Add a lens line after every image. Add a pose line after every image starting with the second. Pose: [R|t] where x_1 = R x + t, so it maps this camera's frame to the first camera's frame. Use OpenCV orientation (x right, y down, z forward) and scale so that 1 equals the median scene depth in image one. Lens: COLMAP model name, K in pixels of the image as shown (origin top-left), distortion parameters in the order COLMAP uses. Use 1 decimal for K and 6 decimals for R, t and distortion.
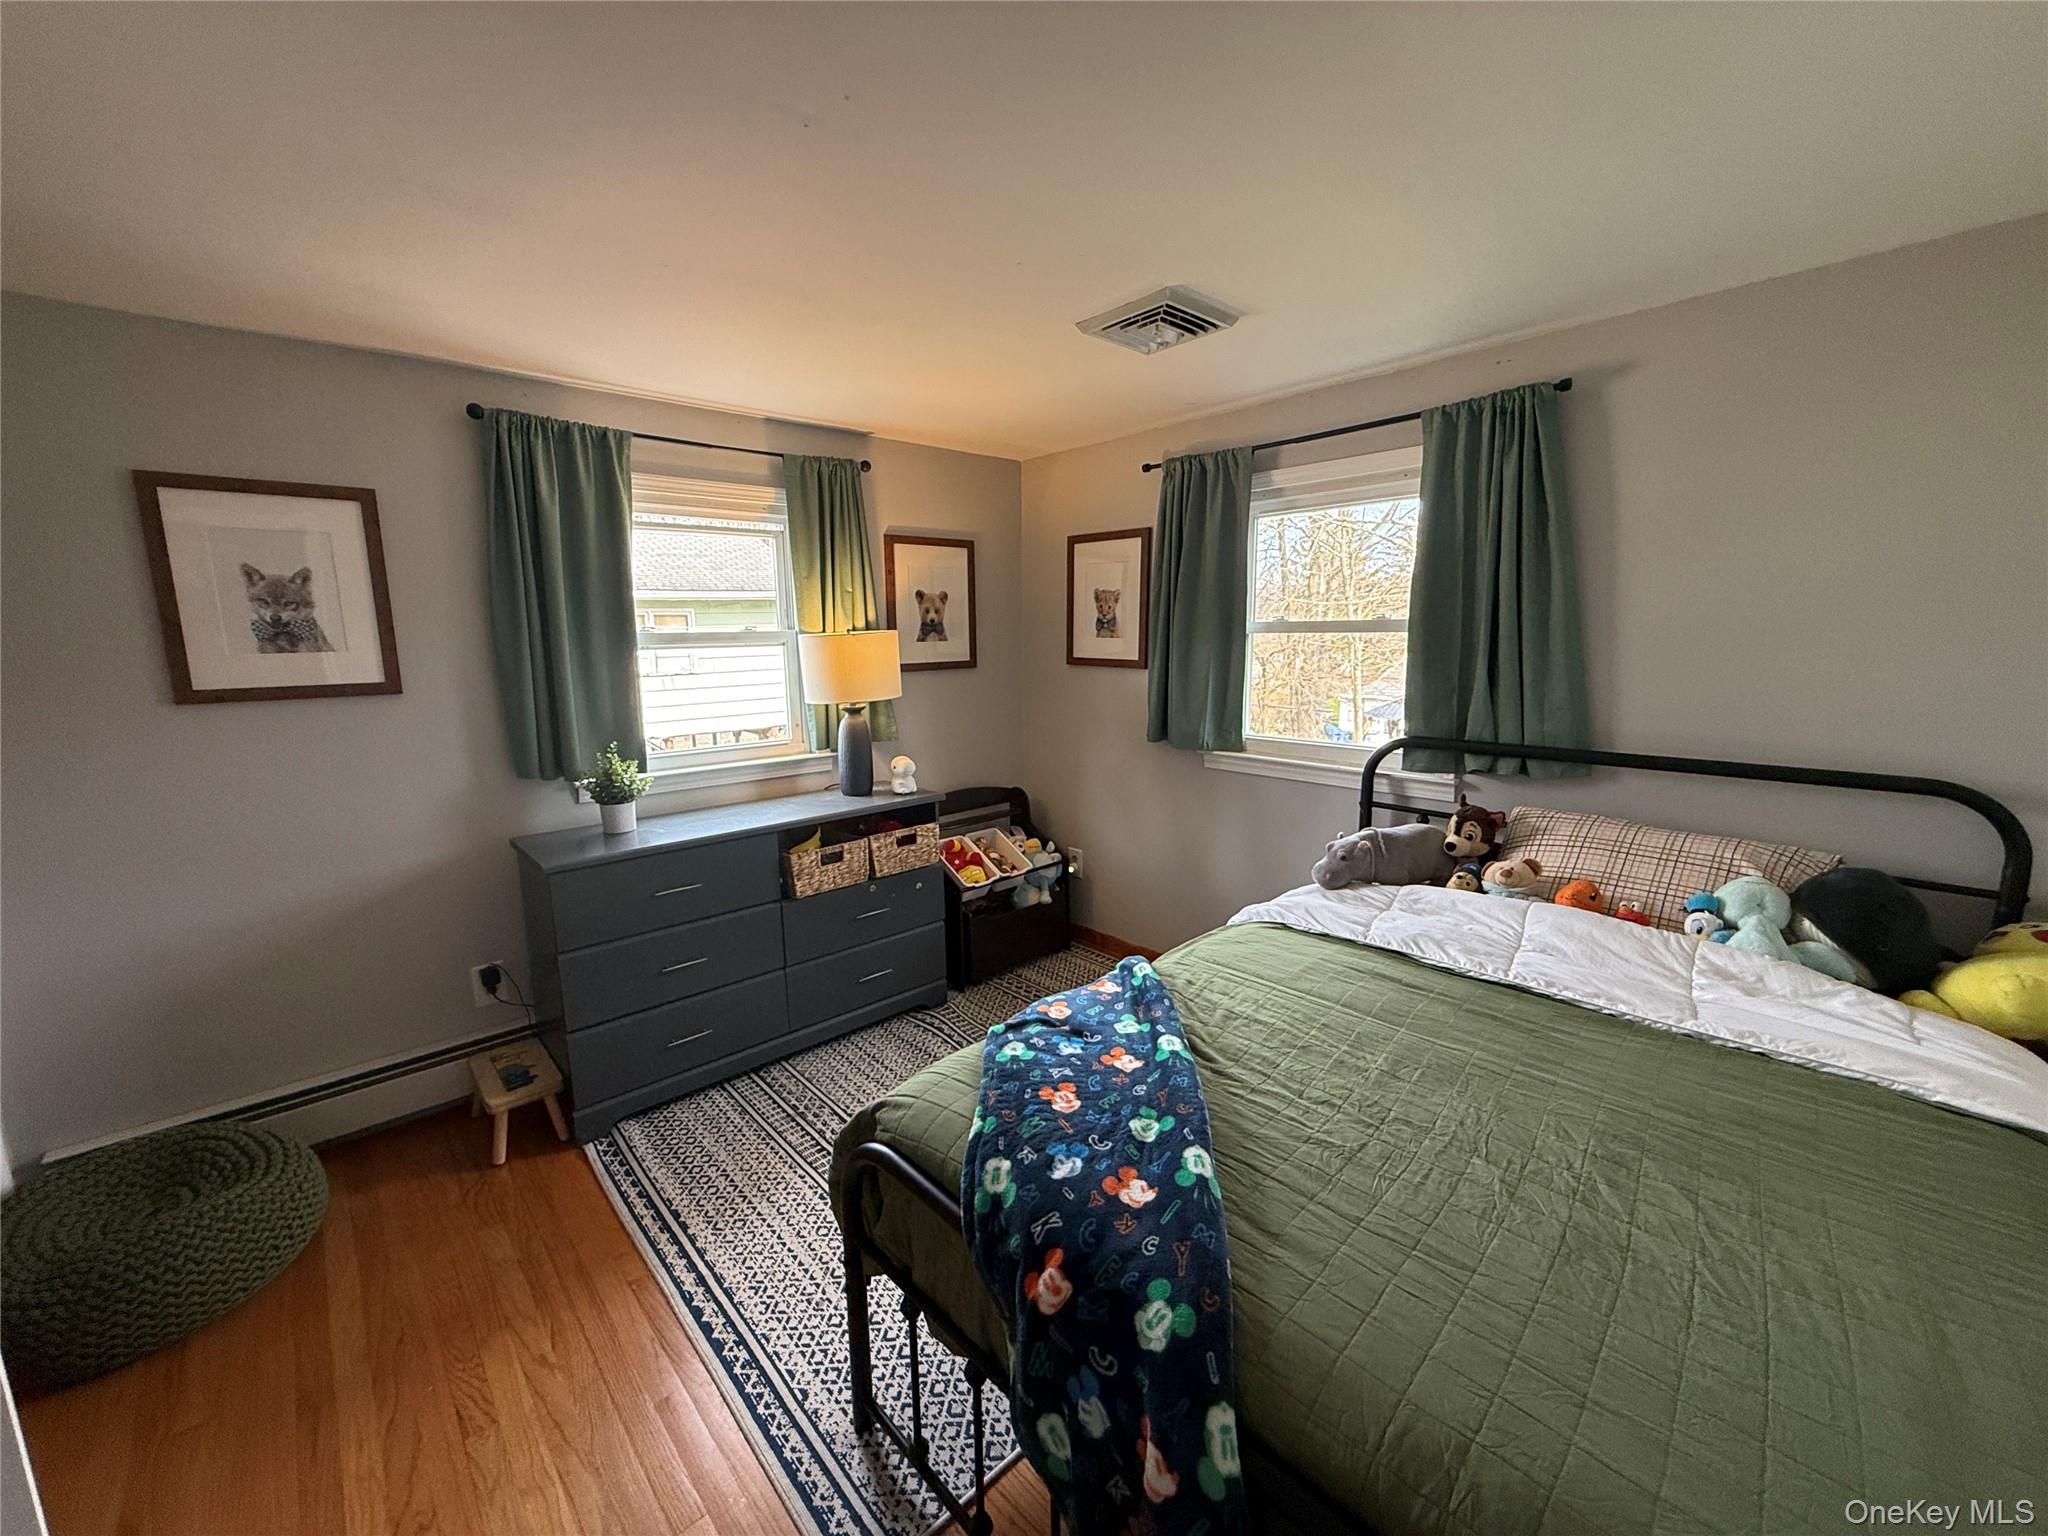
lens RADIAL K [[816.9, 0, 1027.5], [0, 816.9, 759.3], [0, 0, 1]] dist [0.000431, -0.000343]
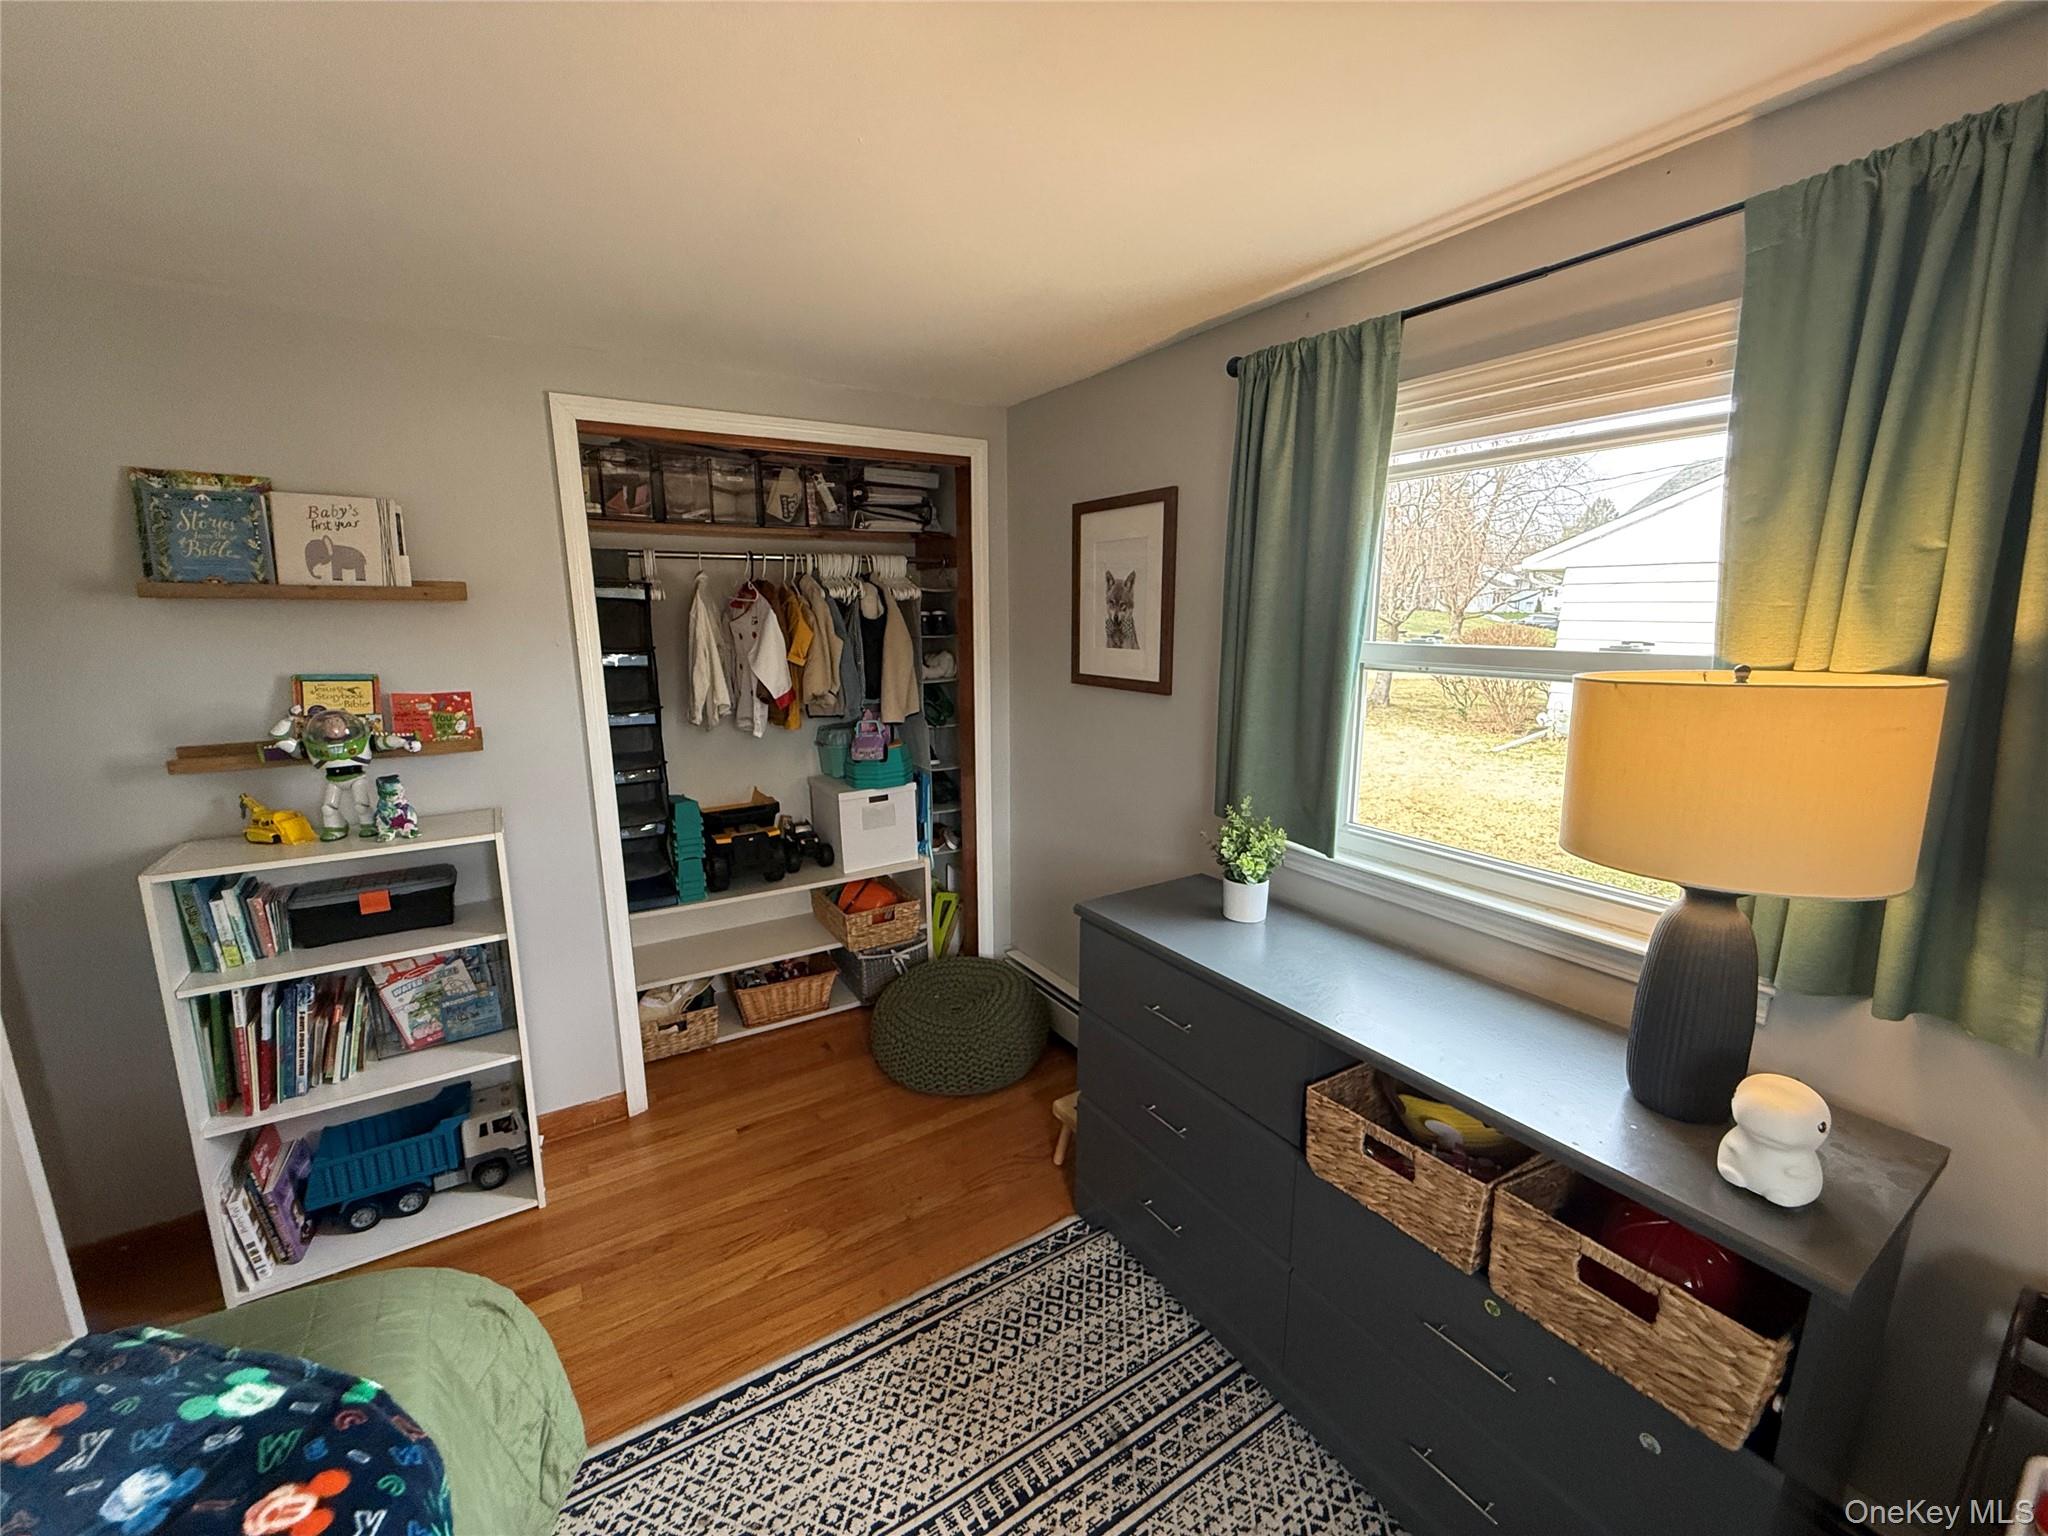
lens RADIAL K [[816.9, 0, 1025.1], [0, 816.9, 774.5], [0, 0, 1]] dist [0.000431, -0.000343]
pose [[-0.165614, 0.206203, -0.964392, 0.241042], [-0.161909, 0.958942, 0.232842, -0.198762], [0.972809, 0.194706, -0.125428, 1.016533]]
